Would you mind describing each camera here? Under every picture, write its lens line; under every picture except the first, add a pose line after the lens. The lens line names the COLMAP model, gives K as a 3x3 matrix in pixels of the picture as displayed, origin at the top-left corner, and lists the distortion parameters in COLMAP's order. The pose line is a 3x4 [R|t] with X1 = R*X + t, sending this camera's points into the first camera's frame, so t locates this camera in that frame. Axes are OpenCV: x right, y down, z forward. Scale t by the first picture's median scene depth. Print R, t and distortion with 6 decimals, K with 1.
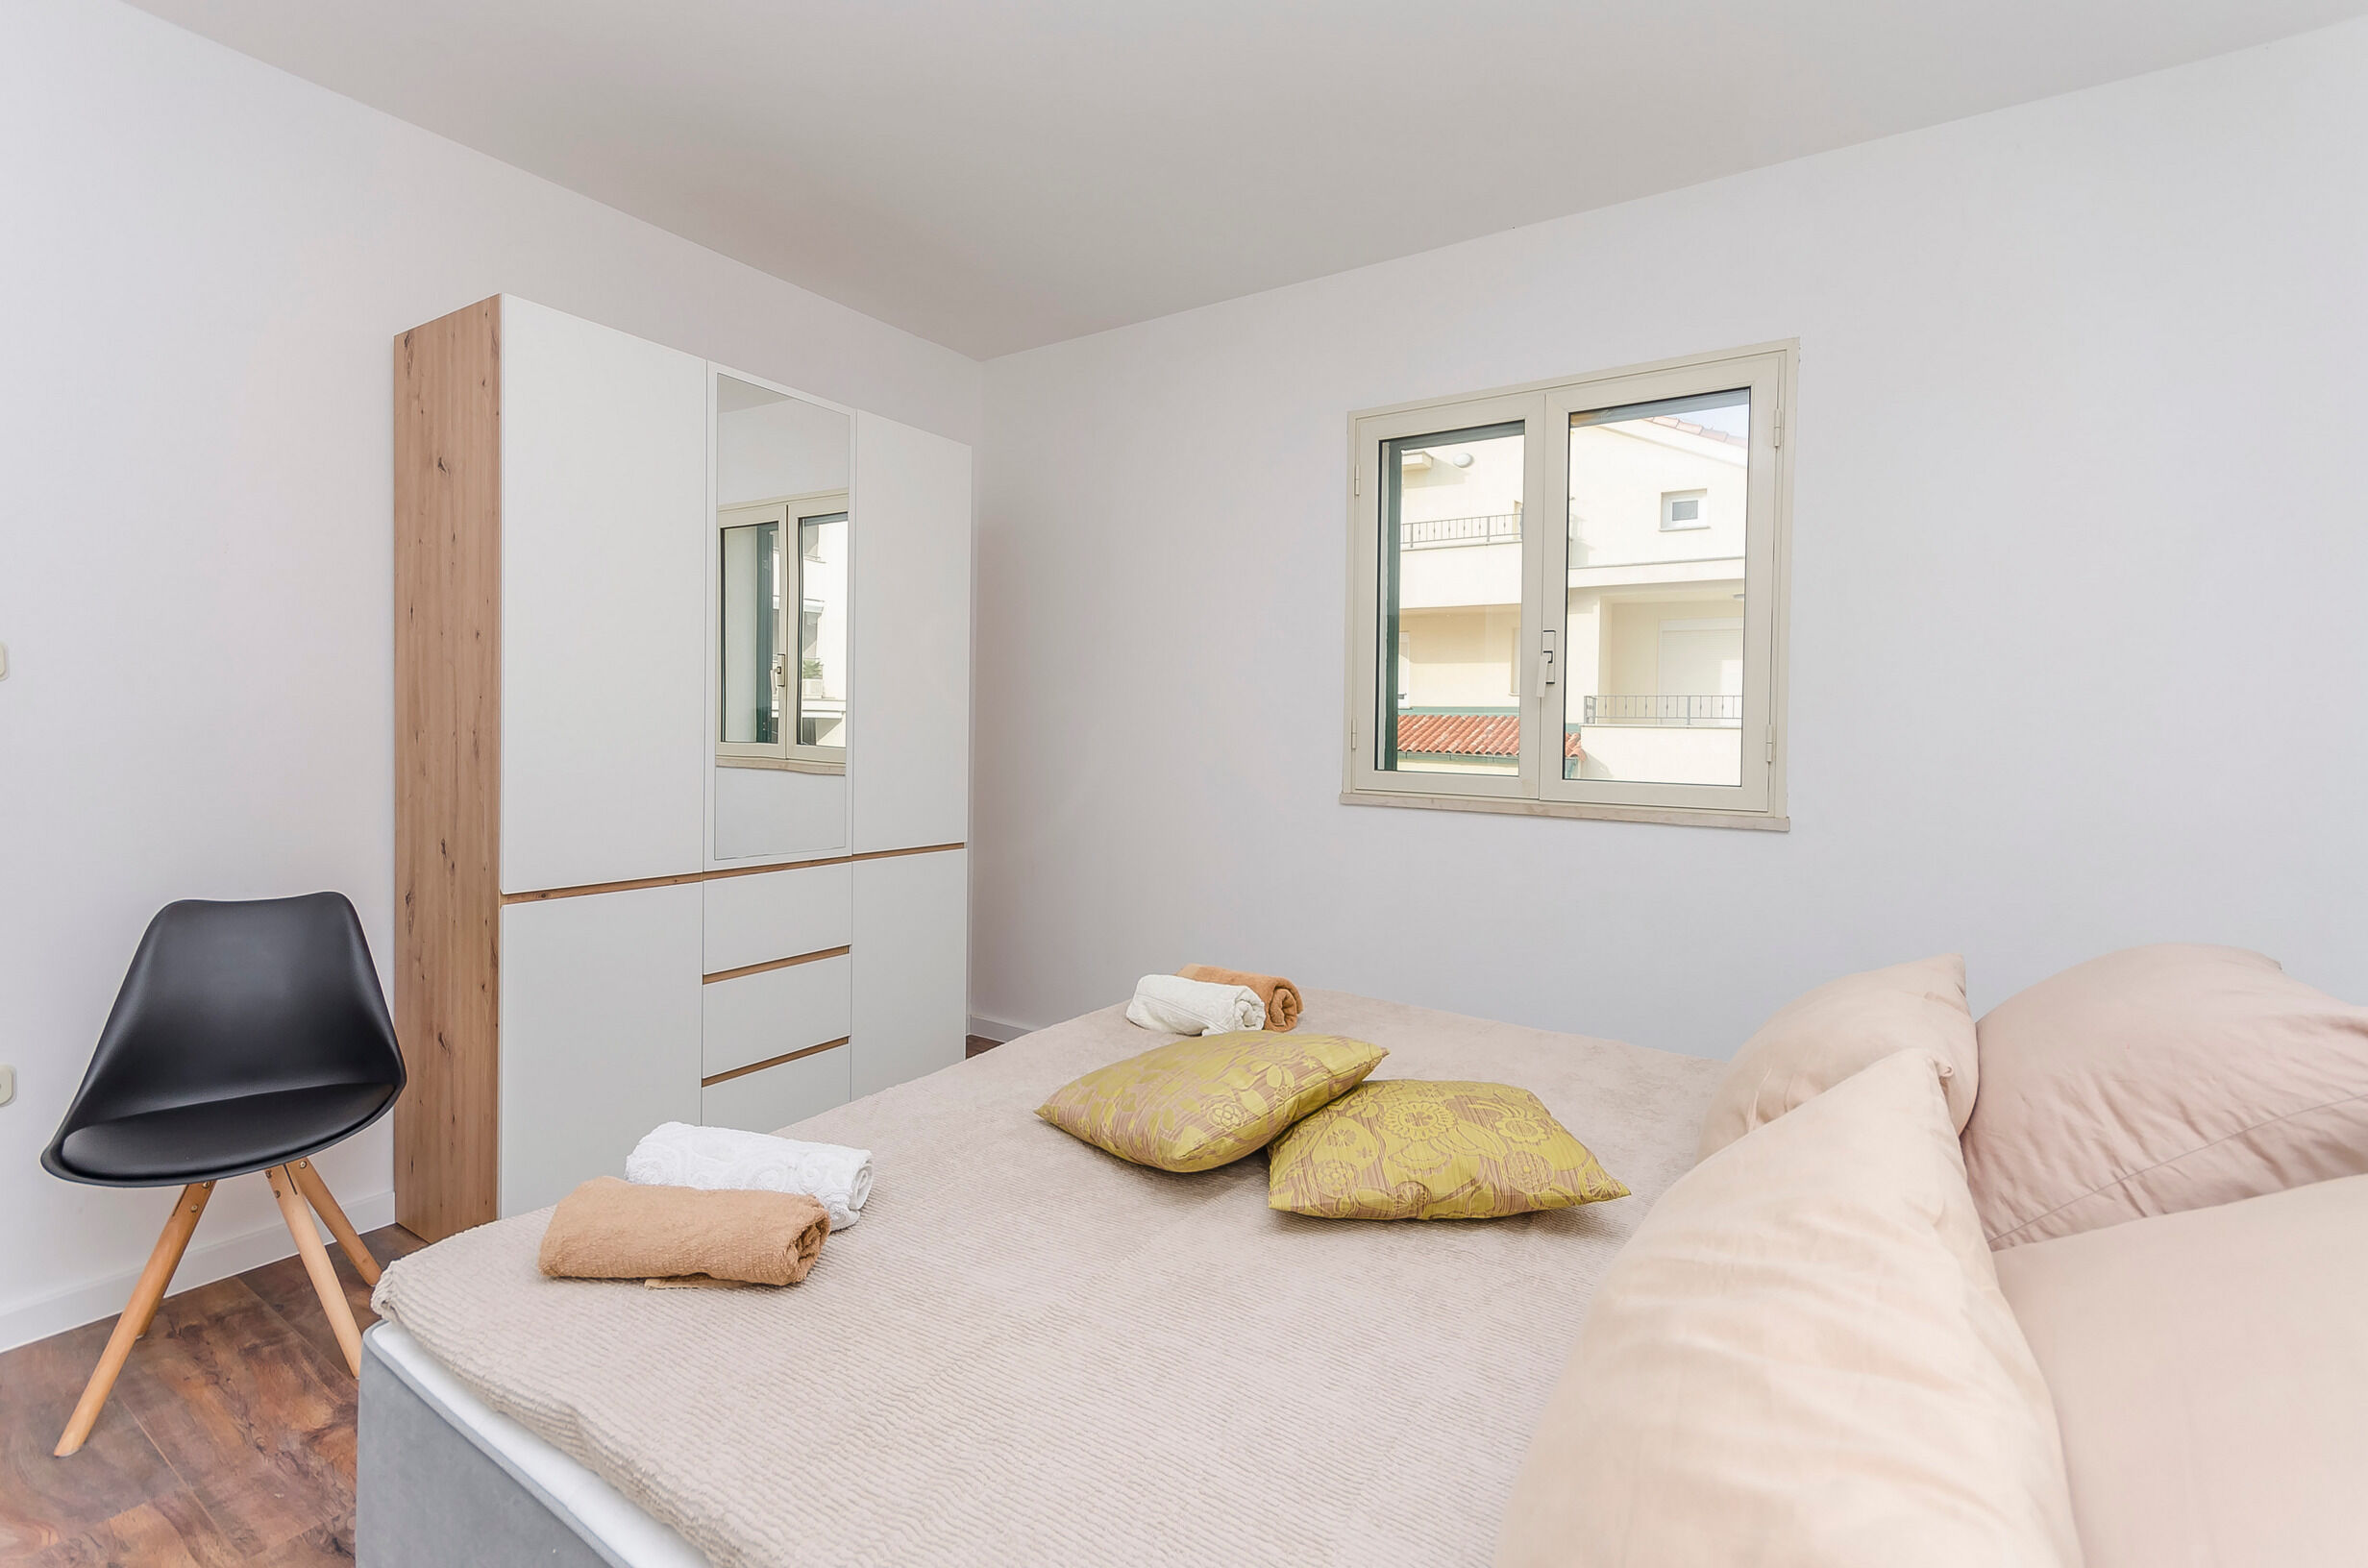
lens RADIAL K [[1021.1, 0, 1190.1], [0, 1021.1, 778.2], [0, 0, 1]] dist [0.003228, -0.001078]
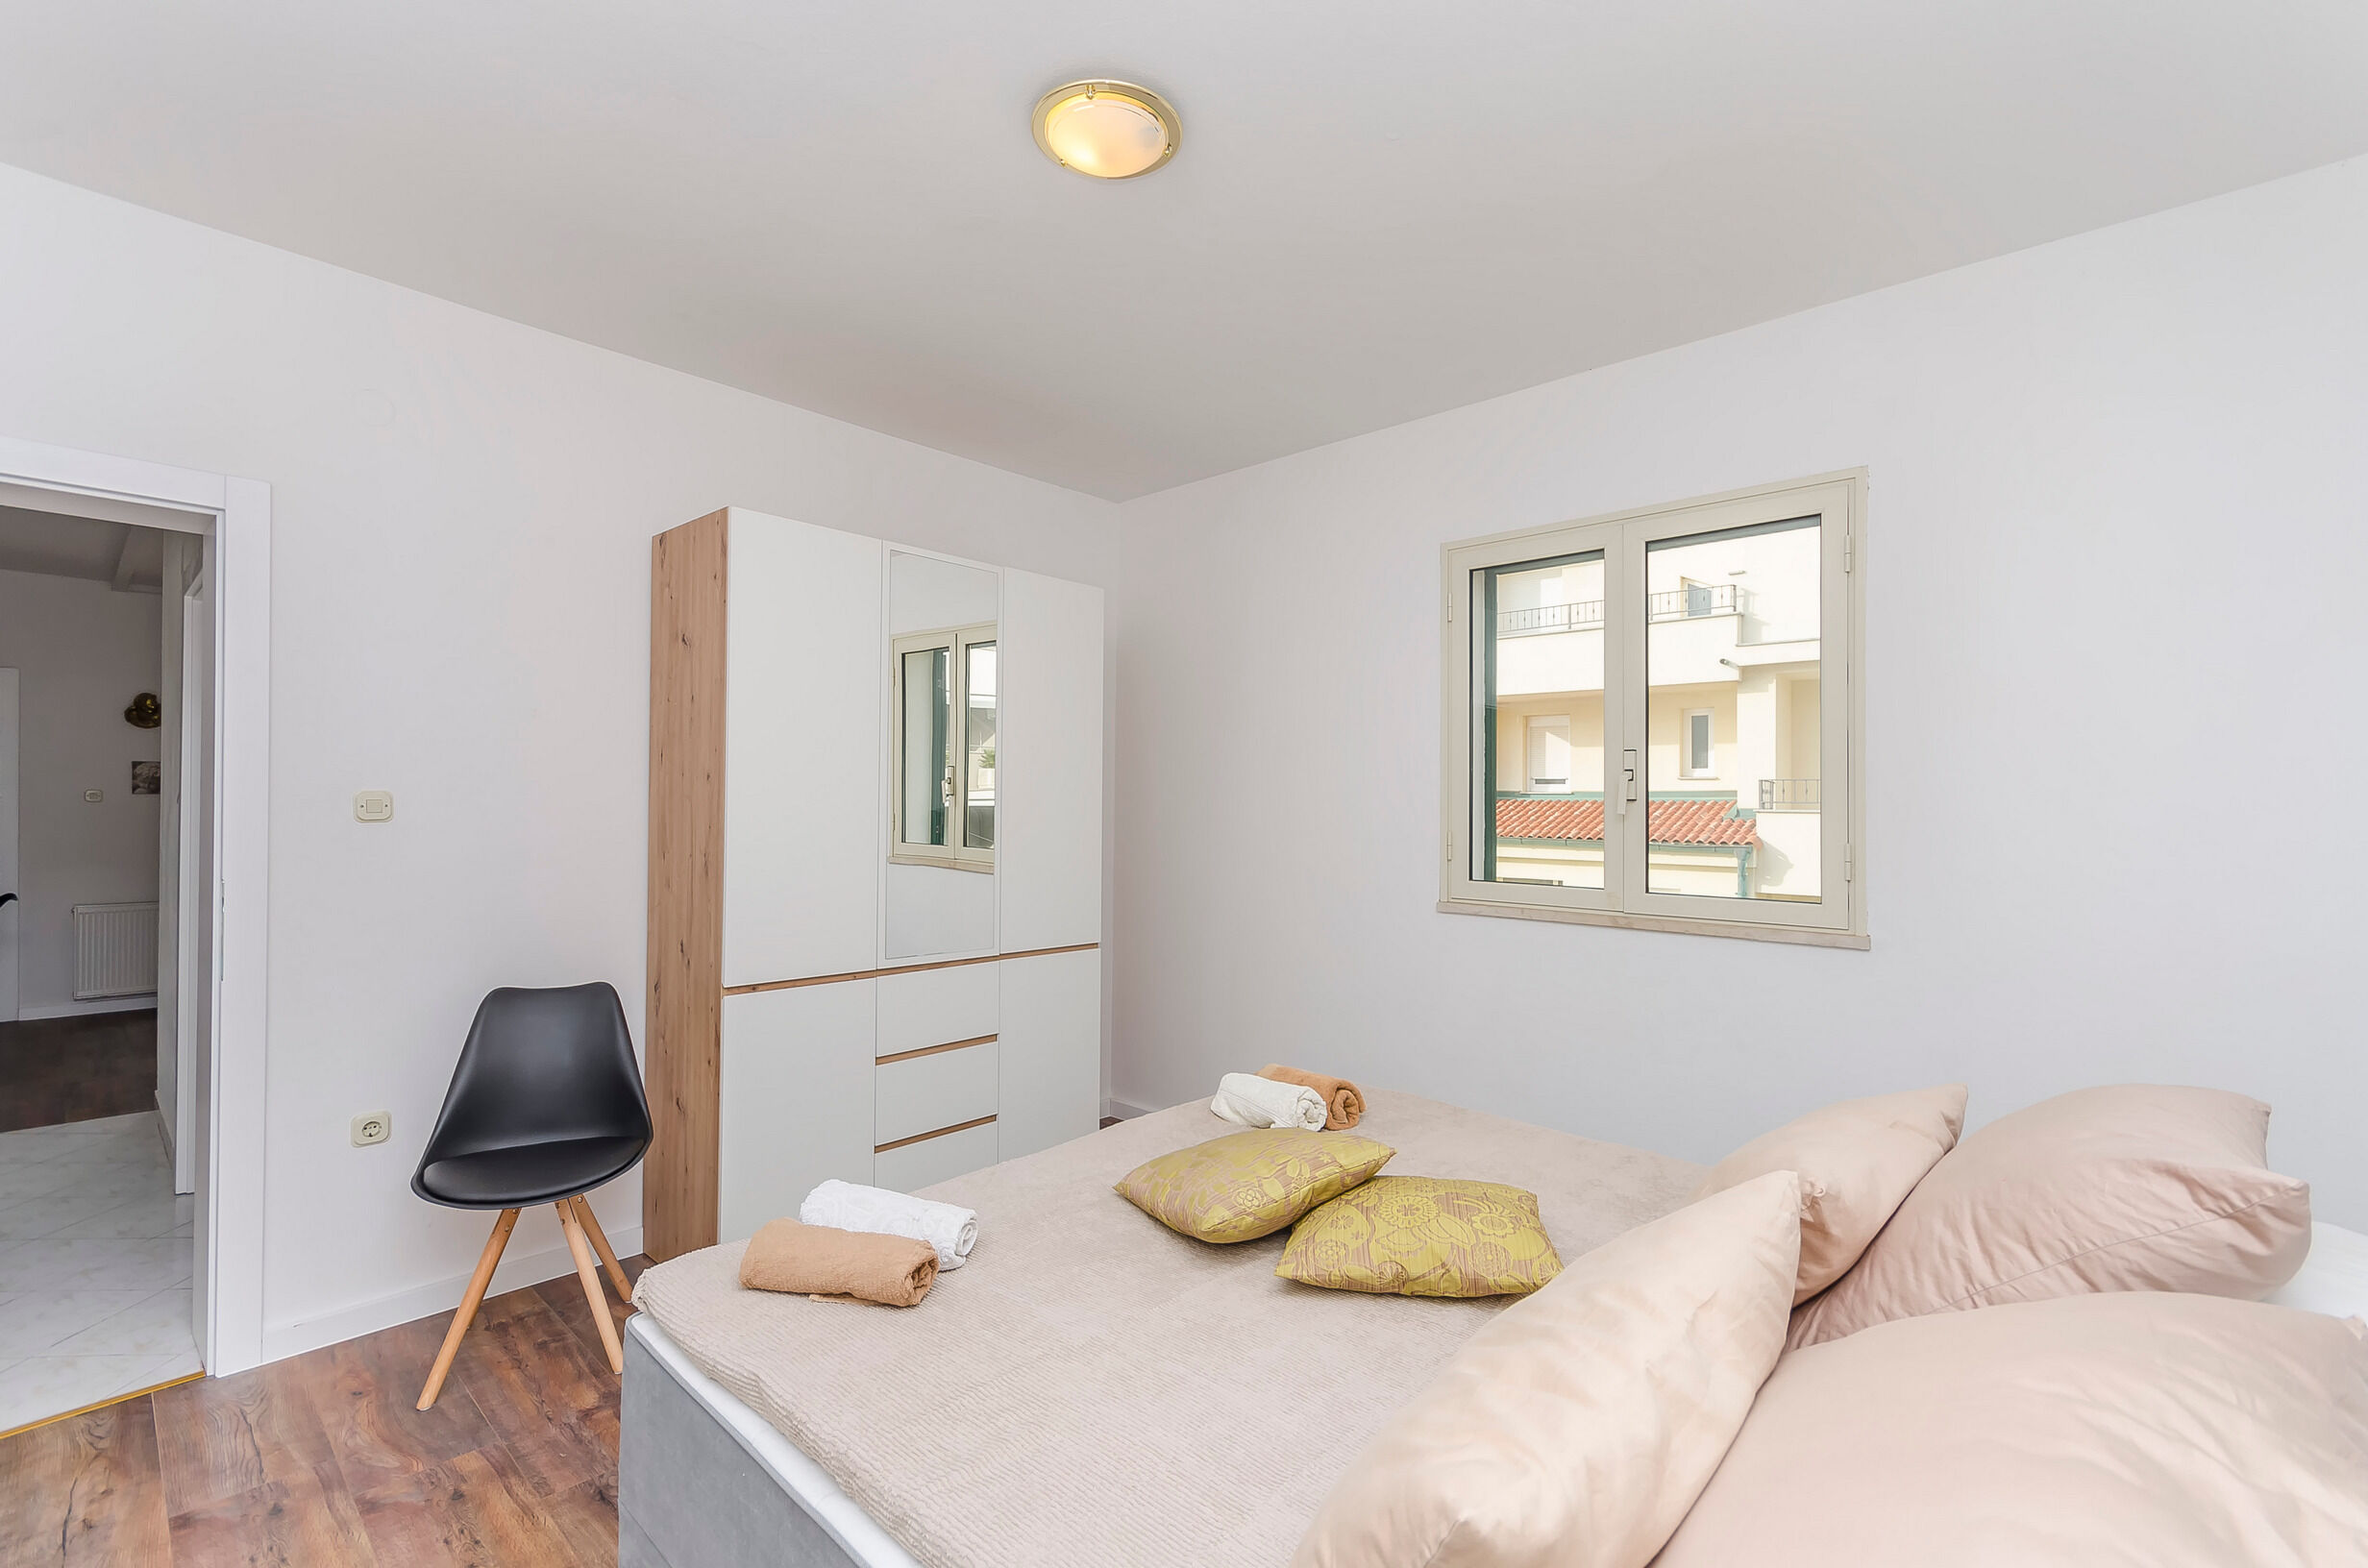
lens RADIAL K [[1047.4, 0, 1175.2], [0, 1047.4, 809.3], [0, 0, 1]] dist [0.001822, 0.000227]
pose [[0.981642, -0.013775, -0.190234, 0.129485], [0.006147, 0.999155, -0.040633, -0.056560], [0.190633, 0.038718, 0.980897, -0.177748]]
